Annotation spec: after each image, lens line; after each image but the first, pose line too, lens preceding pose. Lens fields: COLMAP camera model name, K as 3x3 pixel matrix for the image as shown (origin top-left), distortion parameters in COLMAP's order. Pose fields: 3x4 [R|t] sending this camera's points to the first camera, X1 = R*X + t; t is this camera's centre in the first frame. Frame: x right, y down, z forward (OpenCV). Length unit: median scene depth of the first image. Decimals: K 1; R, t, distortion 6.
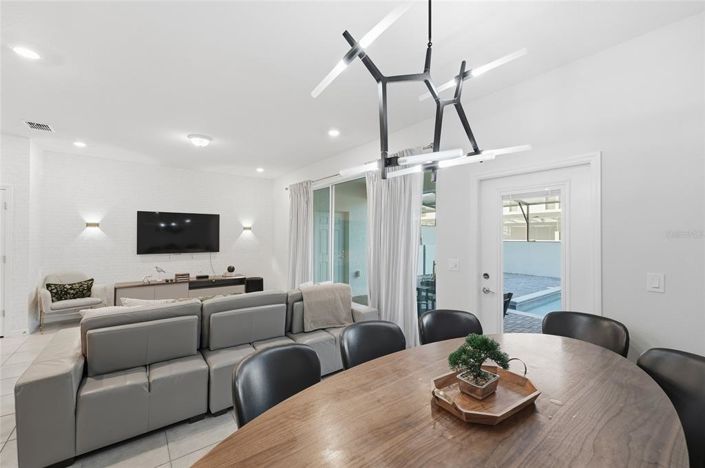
lens RADIAL K [[289.1, 0, 351.7], [0, 289.1, 232.9], [0, 0, 1]] dist [0.012688, -0.000130]
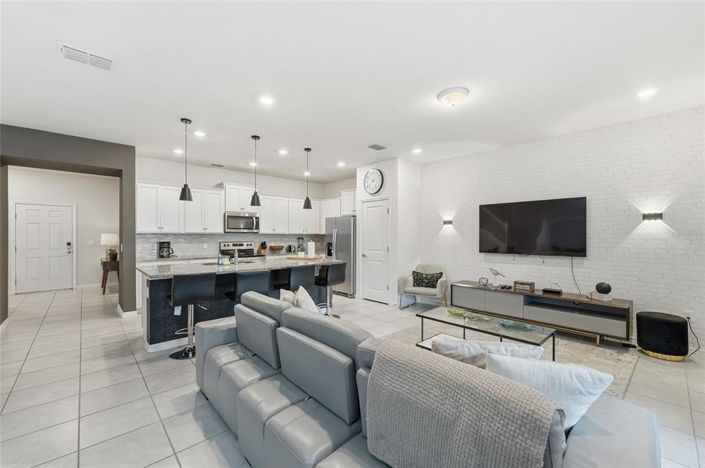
lens RADIAL K [[289.1, 0, 356.1], [0, 289.1, 237.3], [0, 0, 1]] dist [0.012688, -0.000130]
pose [[0.114853, -0.004896, -0.993370, 0.118846], [0.000224, 0.999988, -0.004903, 0.029618], [0.993382, 0.000340, 0.114853, 0.500408]]
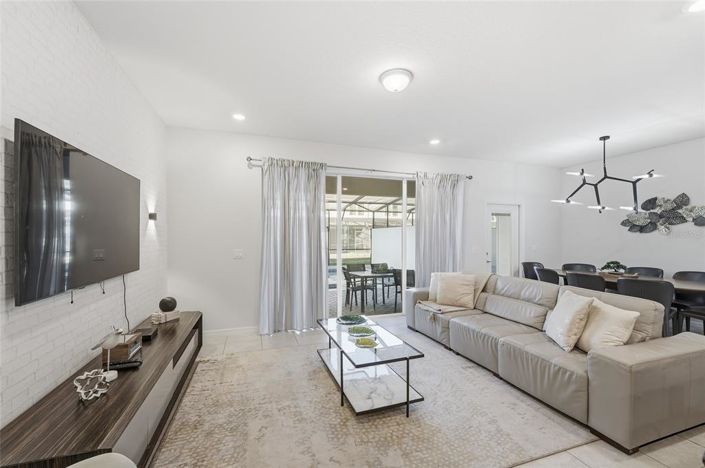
lens RADIAL K [[289.1, 0, 351.4], [0, 289.1, 234.9], [0, 0, 1]] dist [0.012688, -0.000130]
pose [[0.302133, -0.001355, 0.953265, -0.864242], [-0.007825, 0.999962, 0.003901, 0.012397], [-0.953234, -0.008638, 0.302111, 0.661201]]
